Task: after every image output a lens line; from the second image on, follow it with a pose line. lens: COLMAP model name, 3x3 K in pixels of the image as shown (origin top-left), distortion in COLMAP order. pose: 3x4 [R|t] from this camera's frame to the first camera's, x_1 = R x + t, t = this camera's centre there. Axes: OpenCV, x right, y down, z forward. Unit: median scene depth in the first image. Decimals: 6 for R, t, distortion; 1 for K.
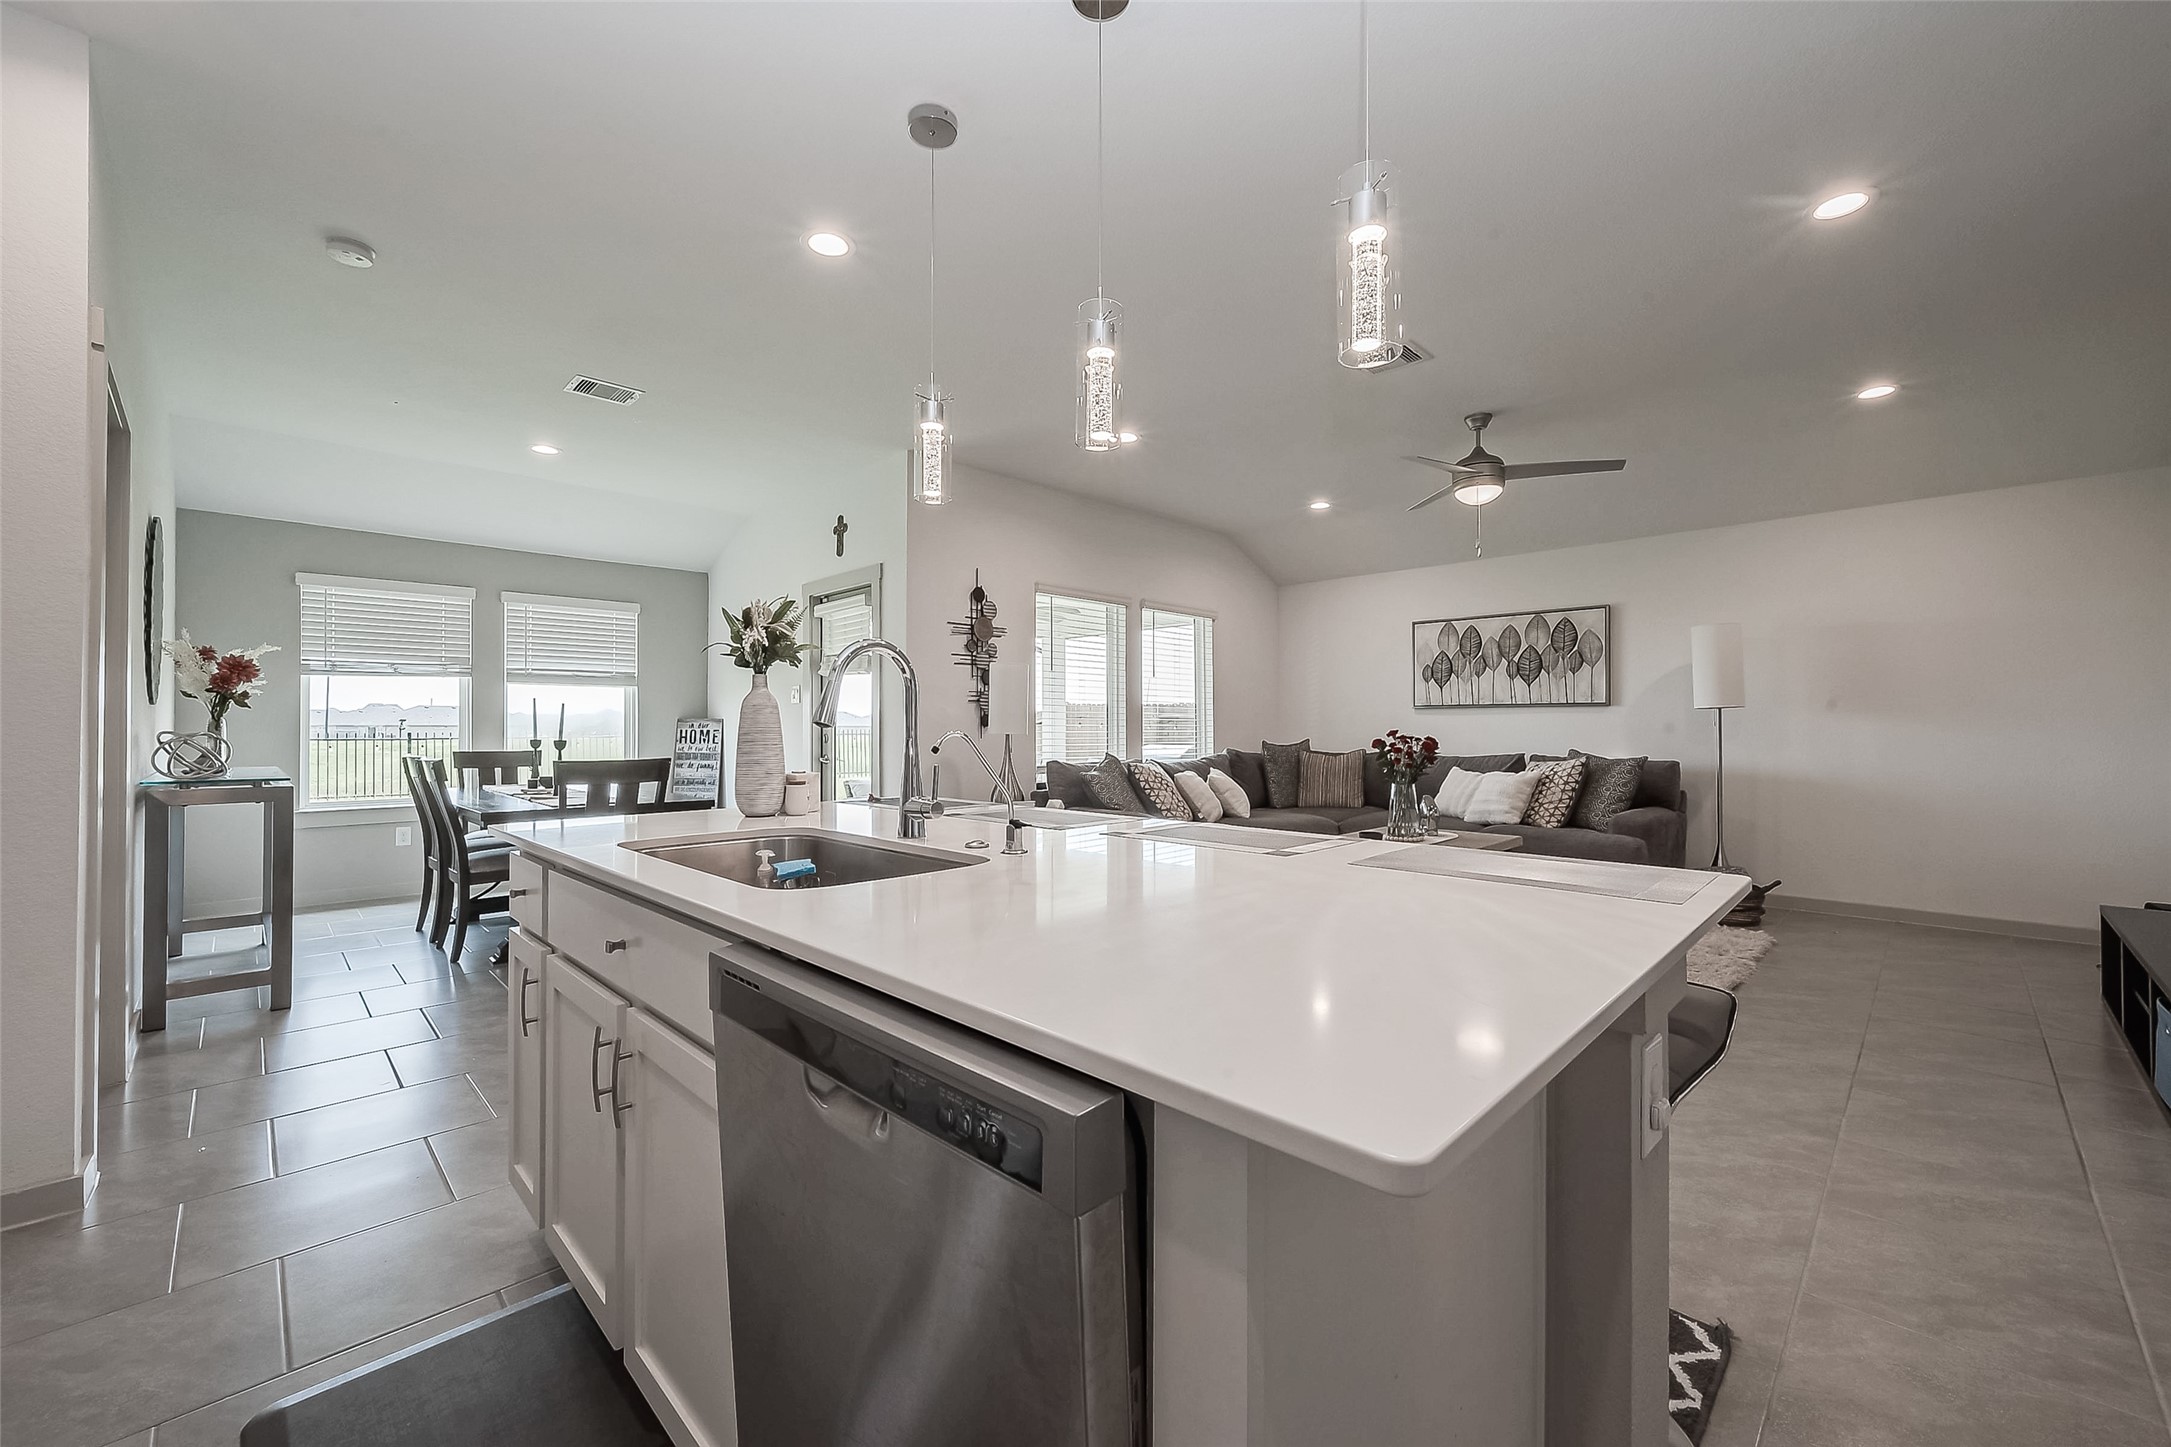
lens RADIAL K [[863.0, 0, 1086.5], [0, 863.0, 722.4], [0, 0, 1]] dist [-0.001669, -0.000057]
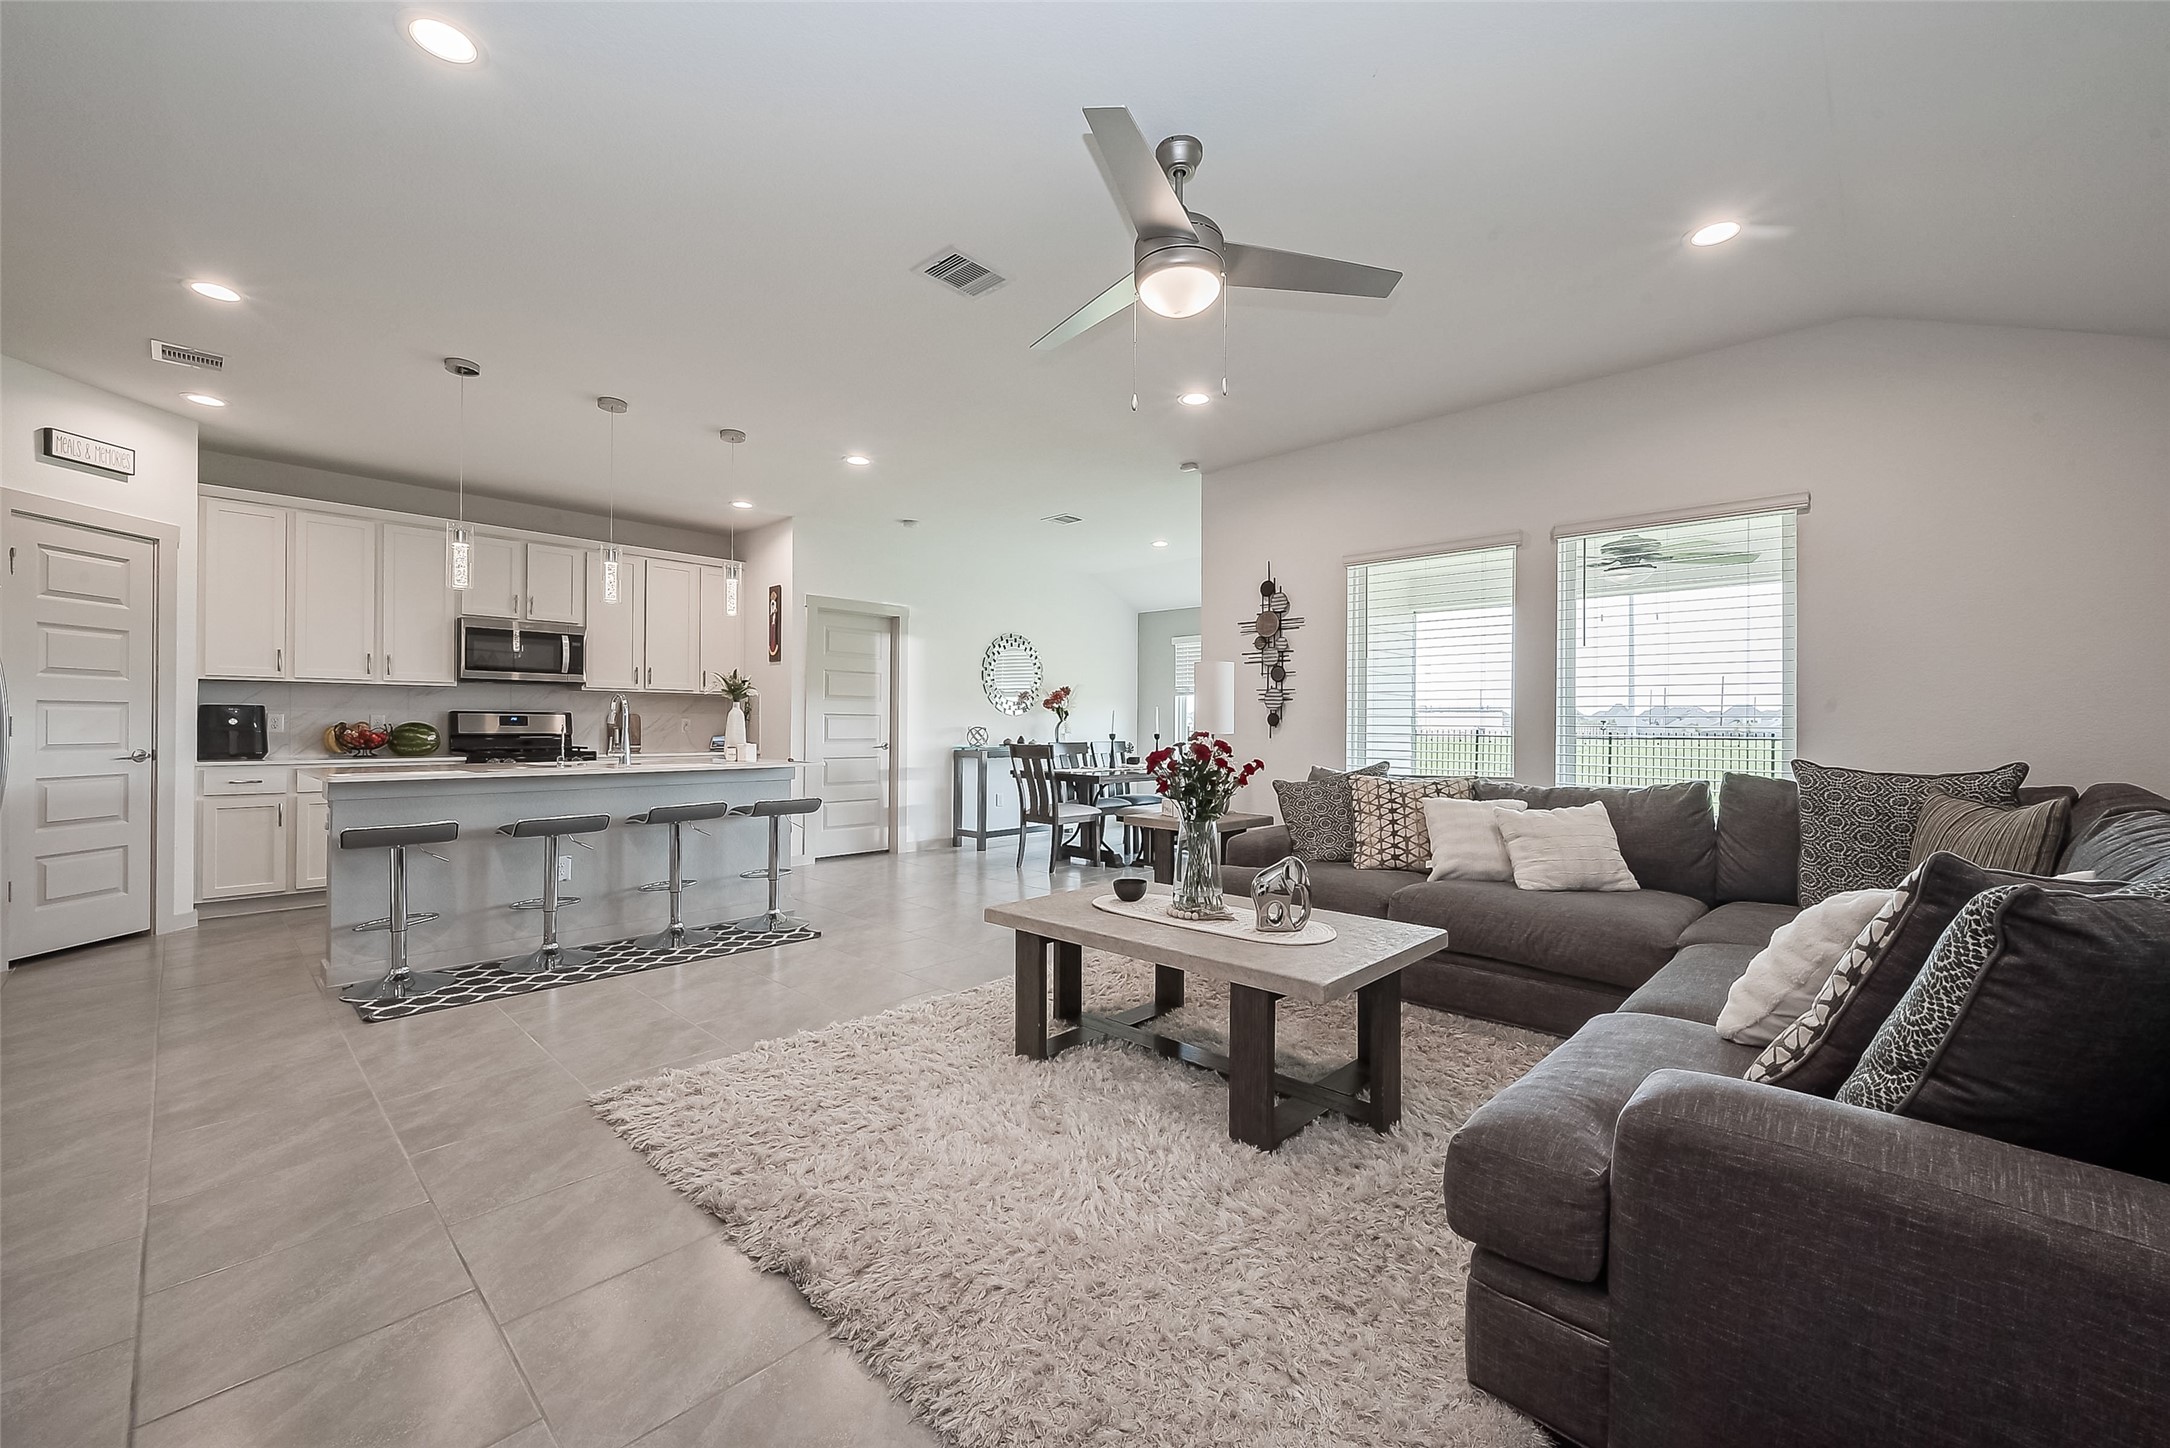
lens RADIAL K [[862.6, 0, 1086.2], [0, 862.6, 724.4], [0, 0, 1]] dist [-0.001669, -0.000057]
pose [[0.023063, 0.000829, -0.999734, 0.807094], [0.002796, 0.999996, 0.000893, 0.001281], [0.999730, -0.002815, 0.023060, 0.758256]]
